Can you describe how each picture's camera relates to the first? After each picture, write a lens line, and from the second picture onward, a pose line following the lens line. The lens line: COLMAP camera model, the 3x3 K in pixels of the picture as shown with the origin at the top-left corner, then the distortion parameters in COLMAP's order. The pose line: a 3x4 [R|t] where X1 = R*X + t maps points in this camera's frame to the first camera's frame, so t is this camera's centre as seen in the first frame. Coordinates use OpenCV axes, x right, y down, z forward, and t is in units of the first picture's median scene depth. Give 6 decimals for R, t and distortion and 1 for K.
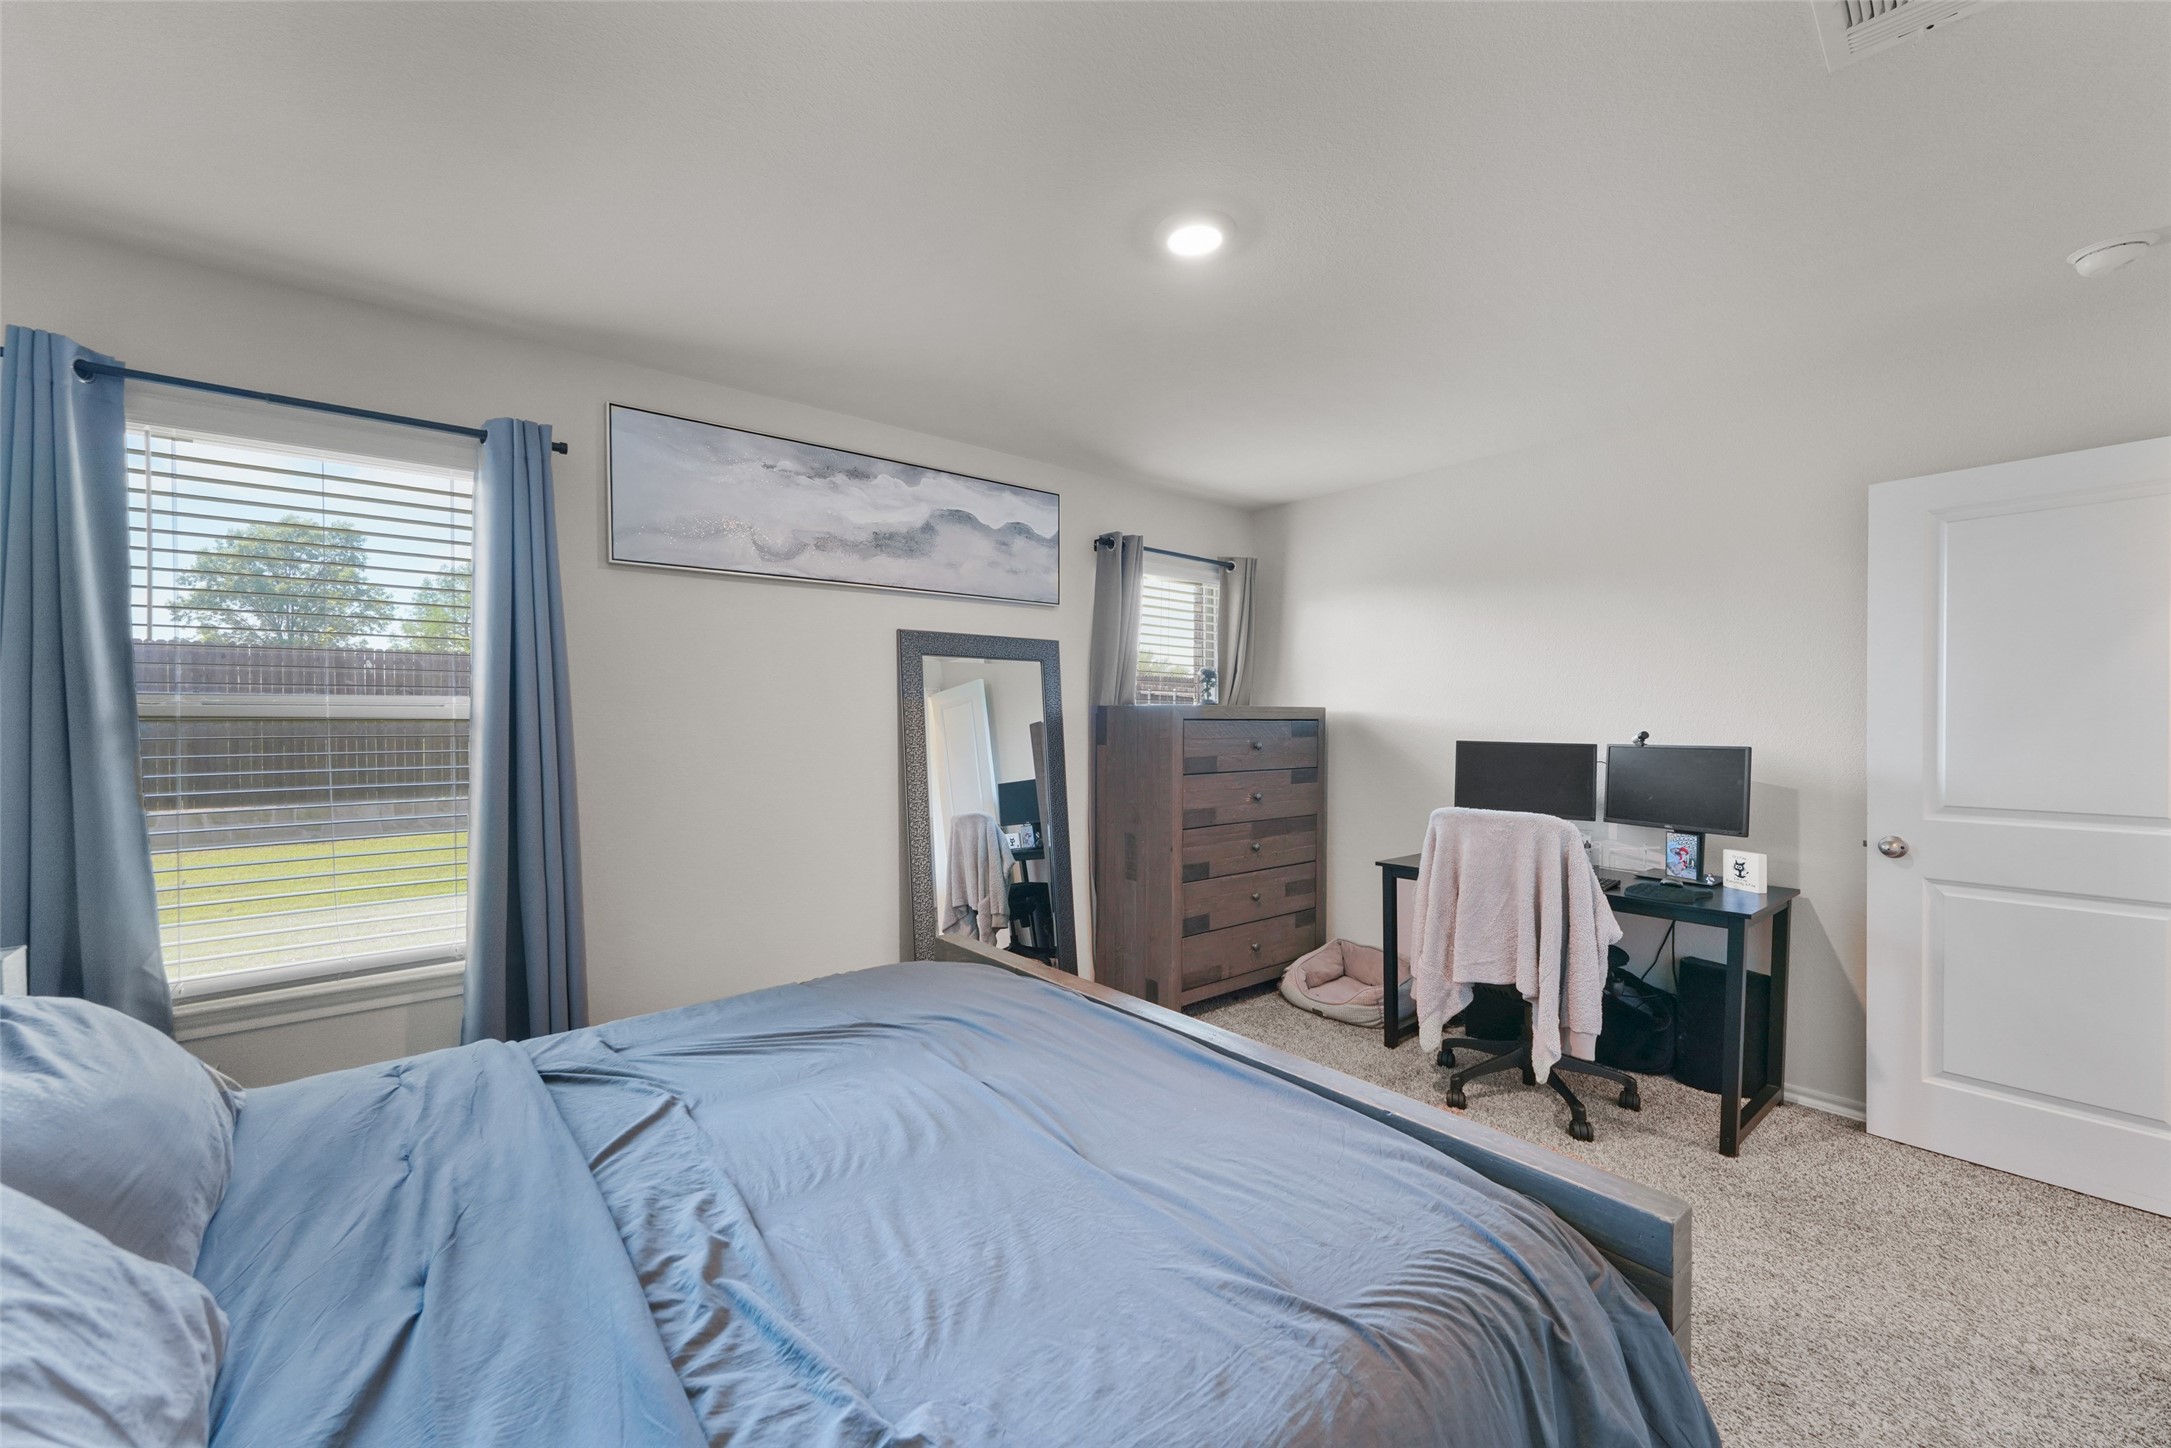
lens RADIAL K [[870.5, 0, 1075.5], [0, 870.5, 721.0], [0, 0, 1]] dist [0.000438, -0.000439]
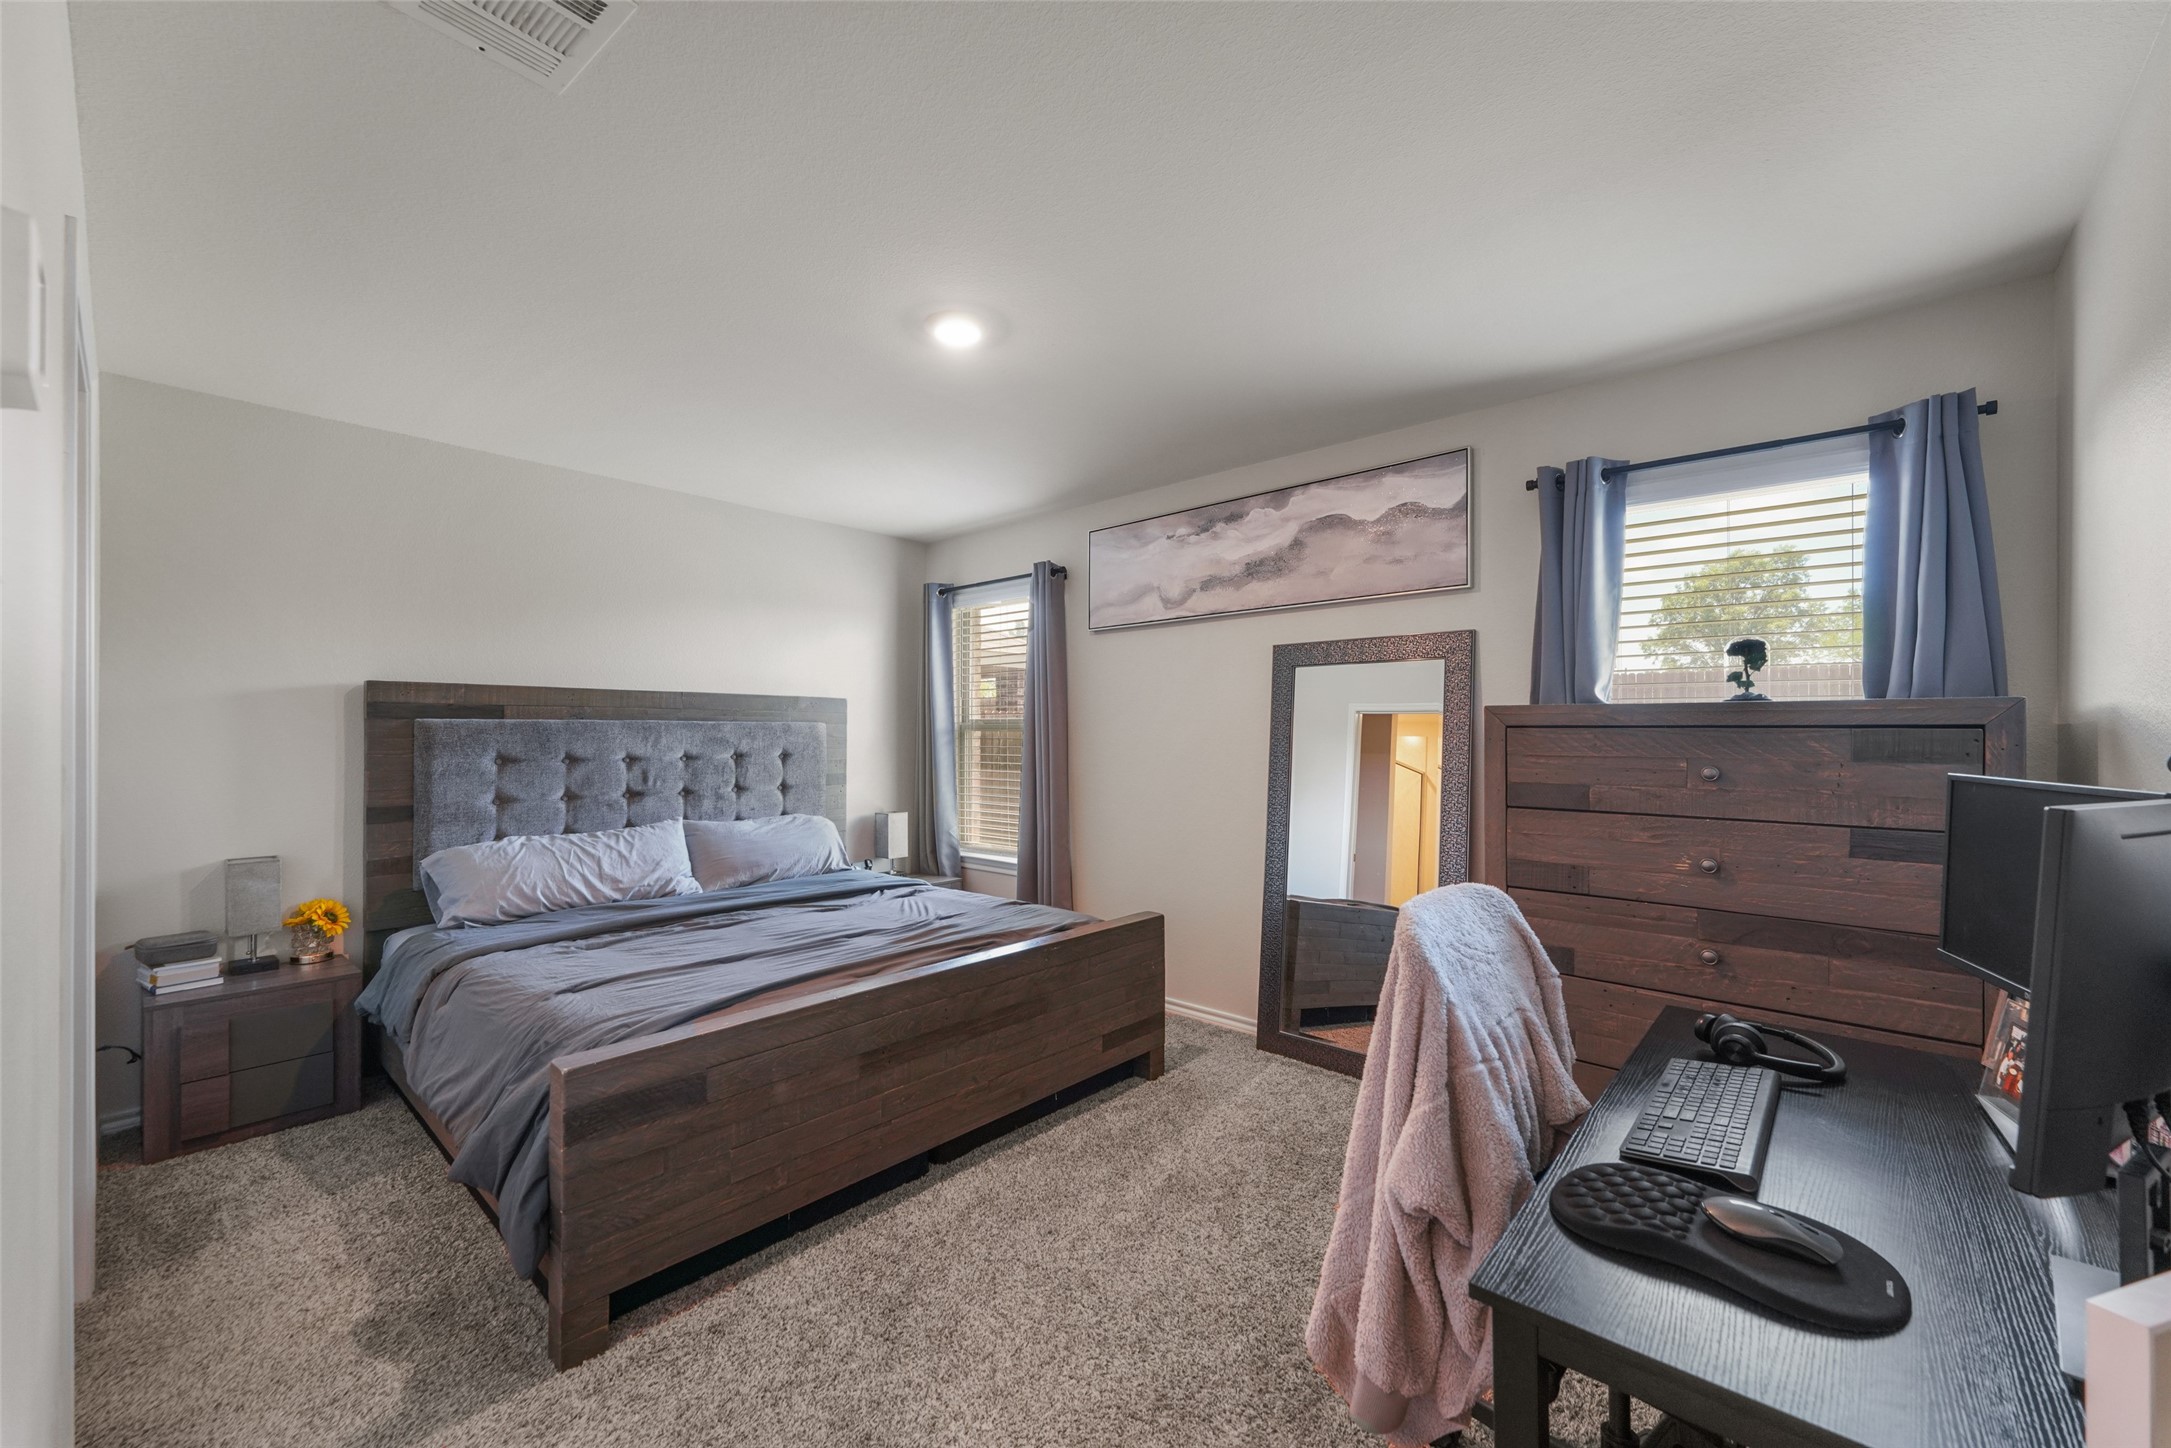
lens RADIAL K [[838.2, 0, 1111.9], [0, 838.2, 730.0], [0, 0, 1]] dist [-0.030768, -0.000086]
pose [[0.146016, 0.000026, -0.989282, 0.737921], [-0.001229, 0.999999, -0.000155, 0.000379], [0.989281, 0.001239, 0.146016, 0.600945]]
